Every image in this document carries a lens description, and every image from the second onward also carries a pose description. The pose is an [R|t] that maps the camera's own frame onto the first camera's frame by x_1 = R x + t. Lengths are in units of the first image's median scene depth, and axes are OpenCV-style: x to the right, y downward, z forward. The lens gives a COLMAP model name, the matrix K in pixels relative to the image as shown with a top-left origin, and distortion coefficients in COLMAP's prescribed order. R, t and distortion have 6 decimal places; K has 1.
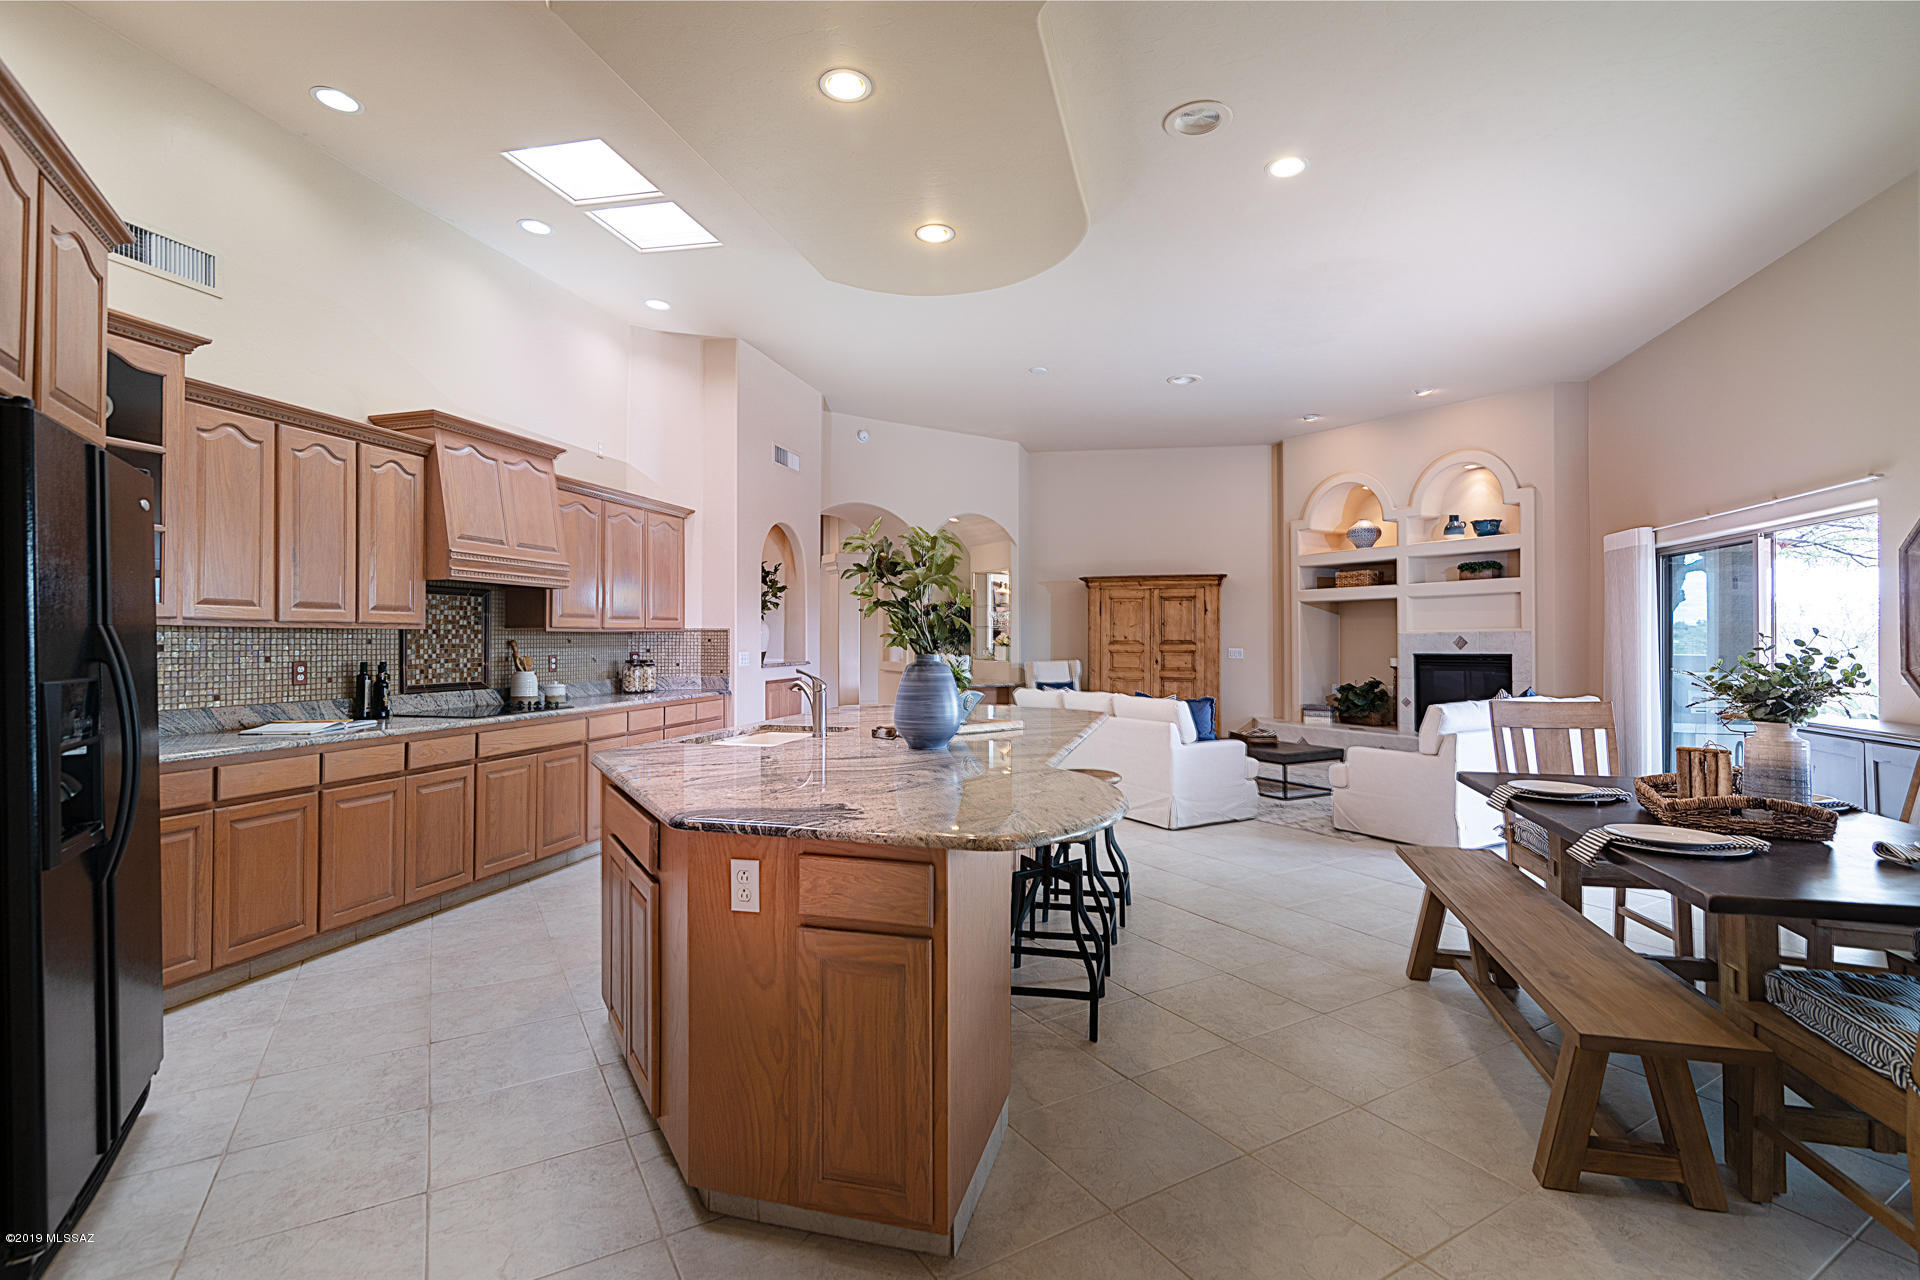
lens RADIAL K [[887.7, 0, 960.0], [0, 887.7, 640.0], [0, 0, 1]] dist [0.000135, -0.000010]
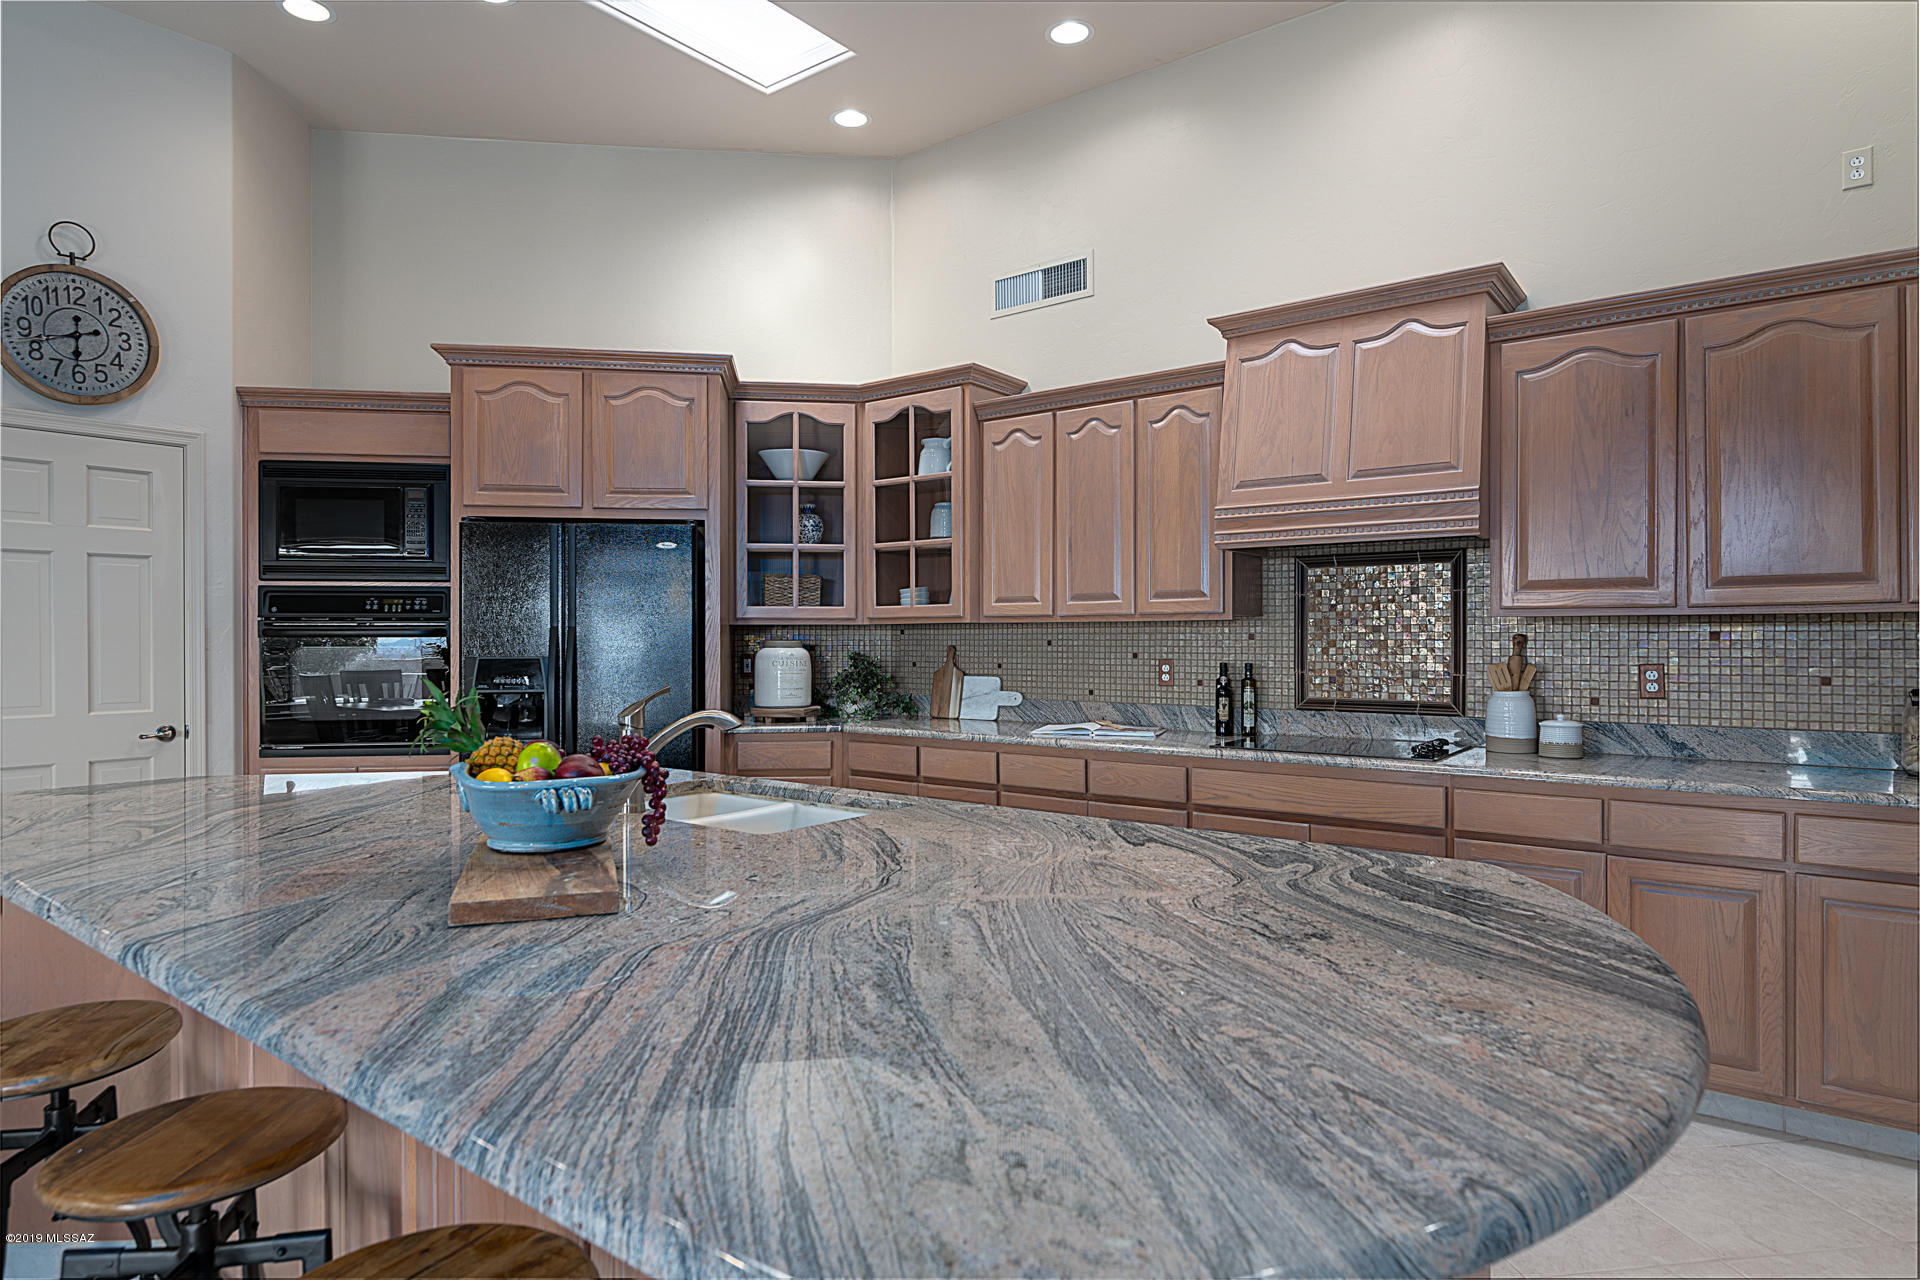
lens RADIAL K [[1067.6, 0, 960.0], [0, 1067.6, 640.0], [0, 0, 1]] dist [0.001808, 0.000982]
pose [[-0.387530, 0.004264, -0.921847, 0.283671], [0.003011, 0.999990, 0.003359, 0.000755], [0.921852, -0.001474, -0.387539, 1.101633]]
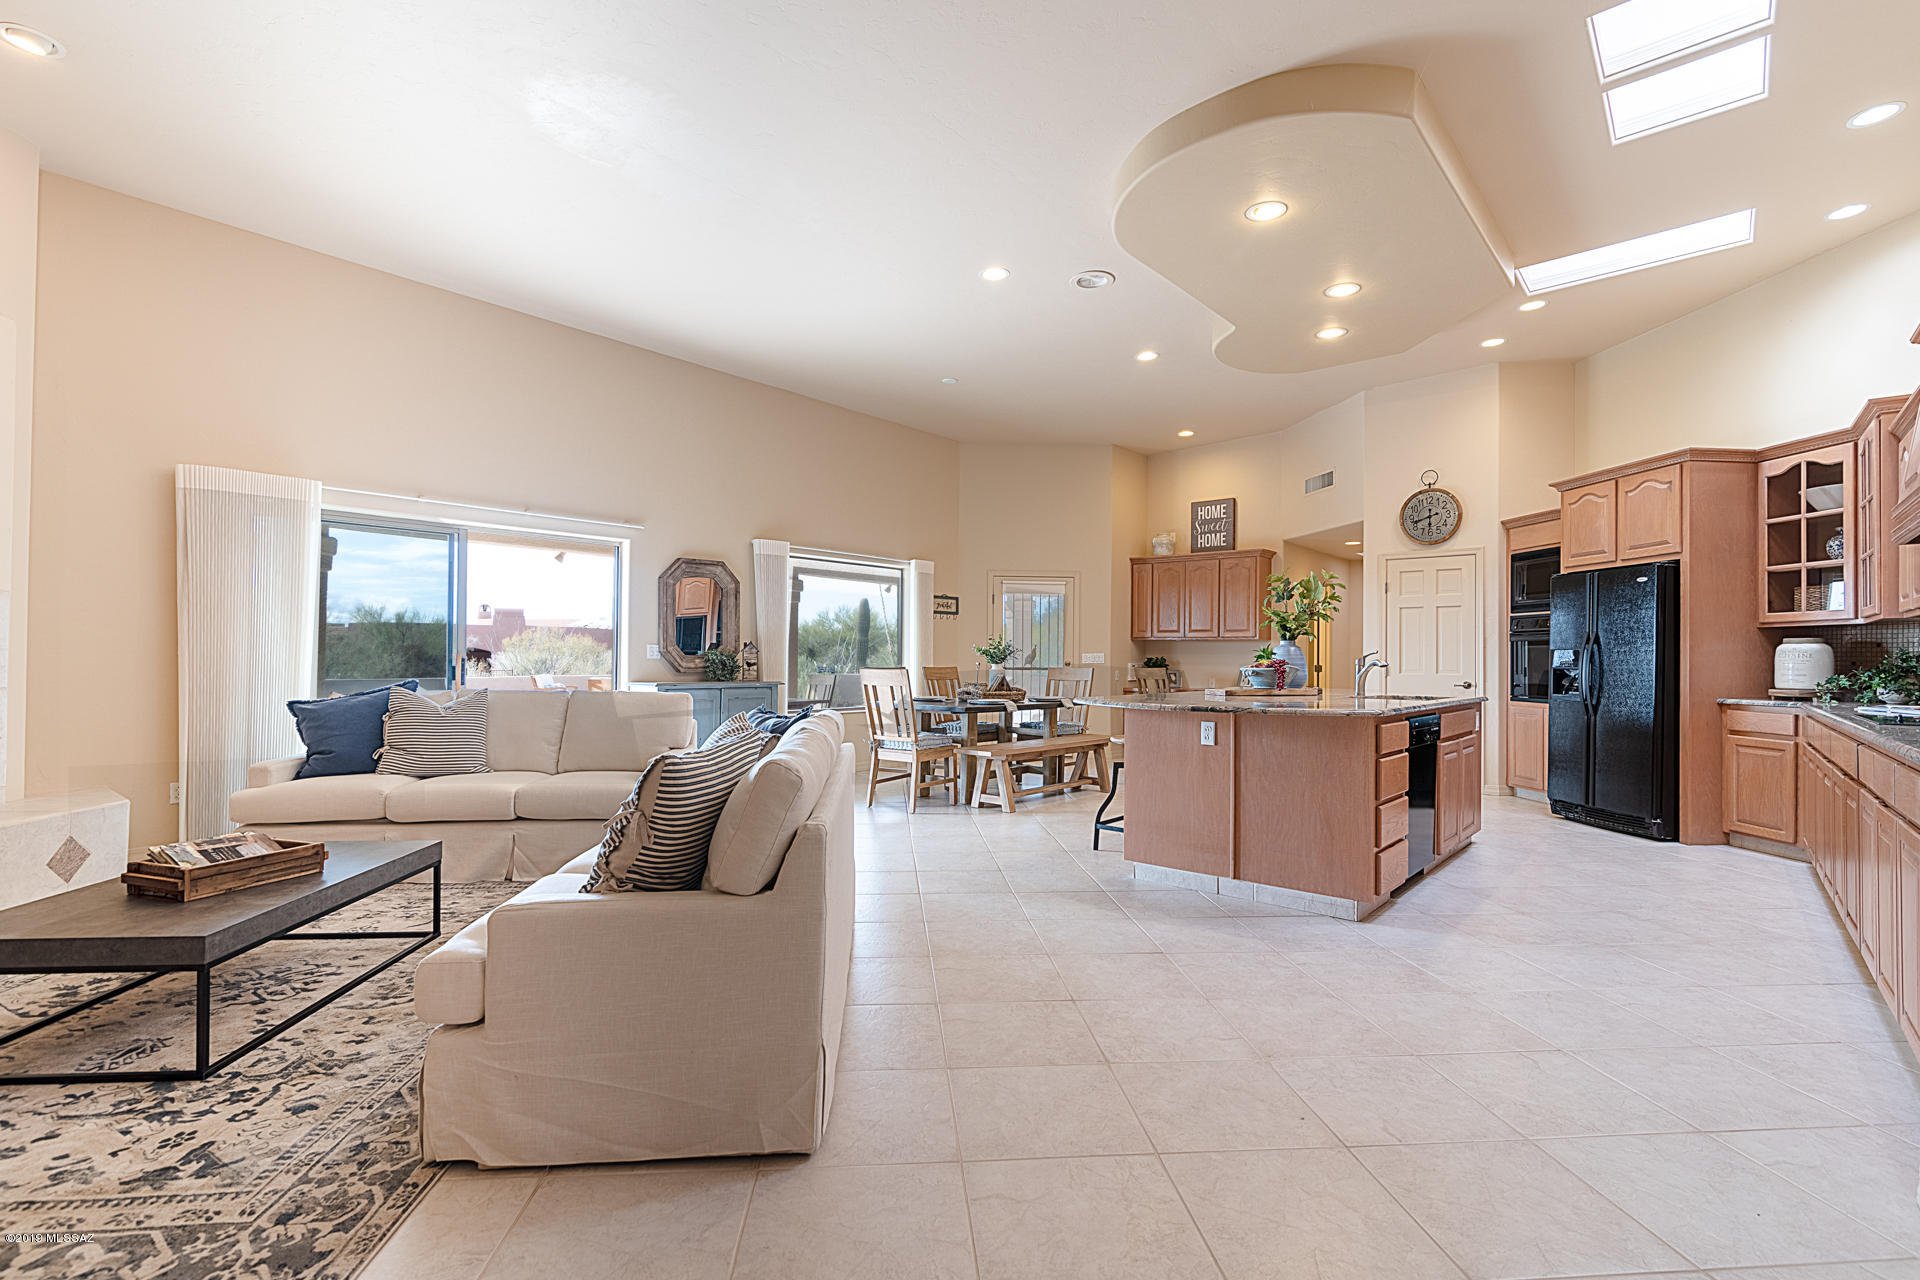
lens RADIAL K [[887.7, 0, 960.0], [0, 887.7, 640.0], [0, 0, 1]] dist [0.000135, -0.000010]
pose [[-0.898200, 0.023822, 0.438941, -0.137159], [0.019350, 0.999705, -0.014661, 0.002012], [-0.439161, -0.004675, -0.898396, 1.991058]]
